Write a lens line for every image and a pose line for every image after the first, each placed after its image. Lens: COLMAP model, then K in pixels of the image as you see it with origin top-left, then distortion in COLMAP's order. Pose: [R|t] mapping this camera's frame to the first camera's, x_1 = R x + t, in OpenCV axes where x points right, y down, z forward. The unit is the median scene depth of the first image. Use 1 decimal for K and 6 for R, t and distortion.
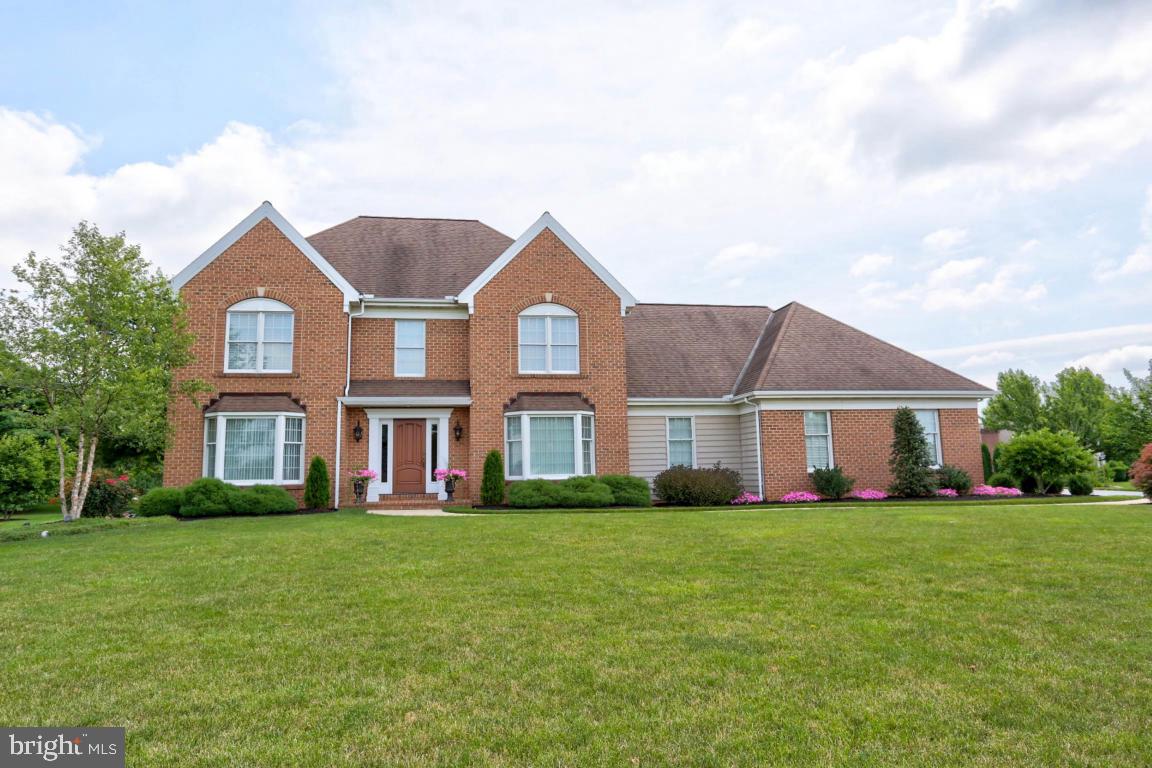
lens RADIAL K [[695.2, 0, 576.0], [0, 695.2, 384.0], [0, 0, 1]] dist [-0.074342, 0.059523]
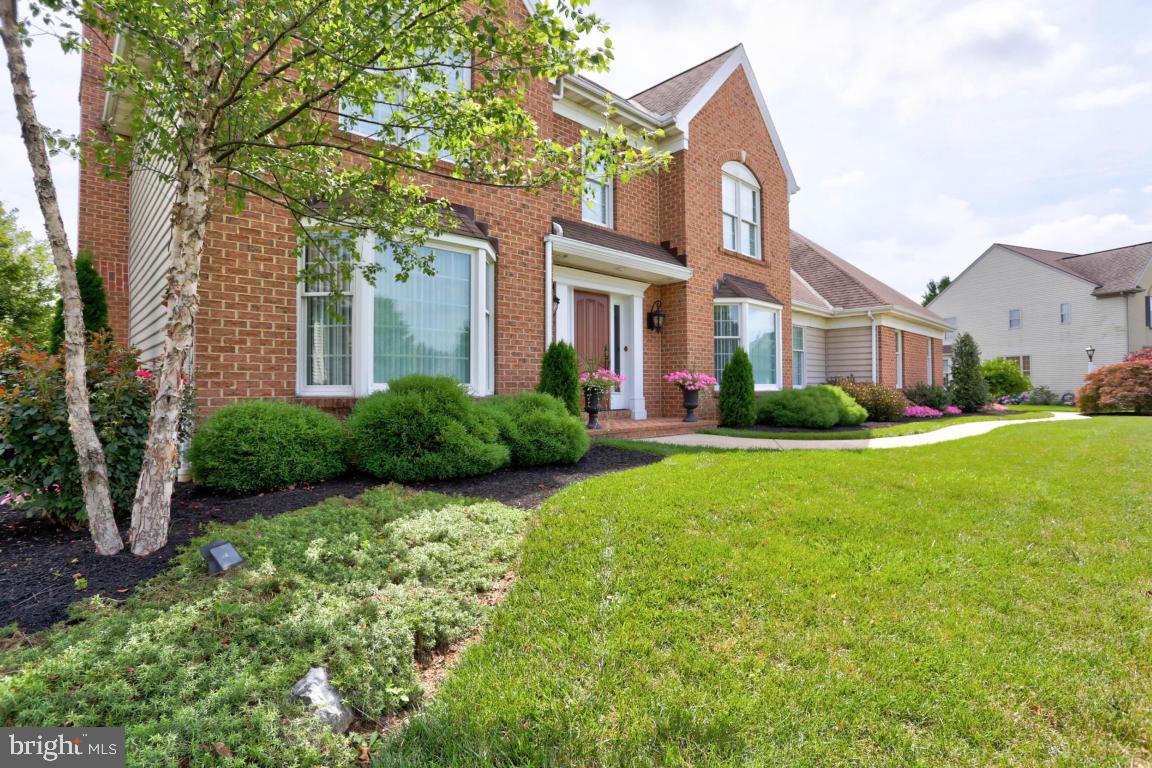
lens RADIAL K [[570.3, 0, 576.0], [0, 570.3, 384.0], [0, 0, 1]] dist [-0.059950, 0.000052]
pose [[0.811673, 0.020946, 0.583737, -0.560157], [-0.086929, 0.992560, 0.085257, 0.091145], [-0.577608, -0.119944, 0.807454, 0.588339]]
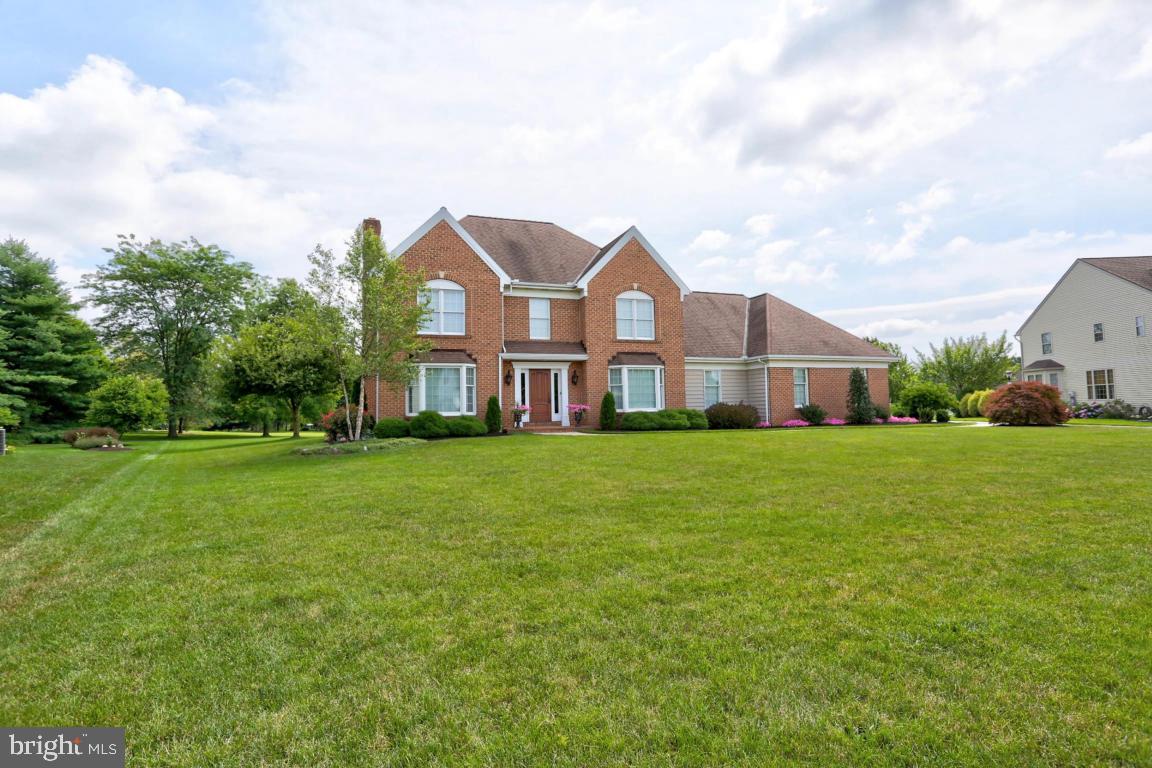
lens RADIAL K [[613.8, 0, 576.0], [0, 613.8, 384.0], [0, 0, 1]] dist [-0.074542, 0.000322]
pose [[0.981145, 0.010864, 0.192966, -0.413484], [-0.027027, 0.996321, 0.081328, -0.023315], [-0.191373, -0.085010, 0.977829, -0.241311]]
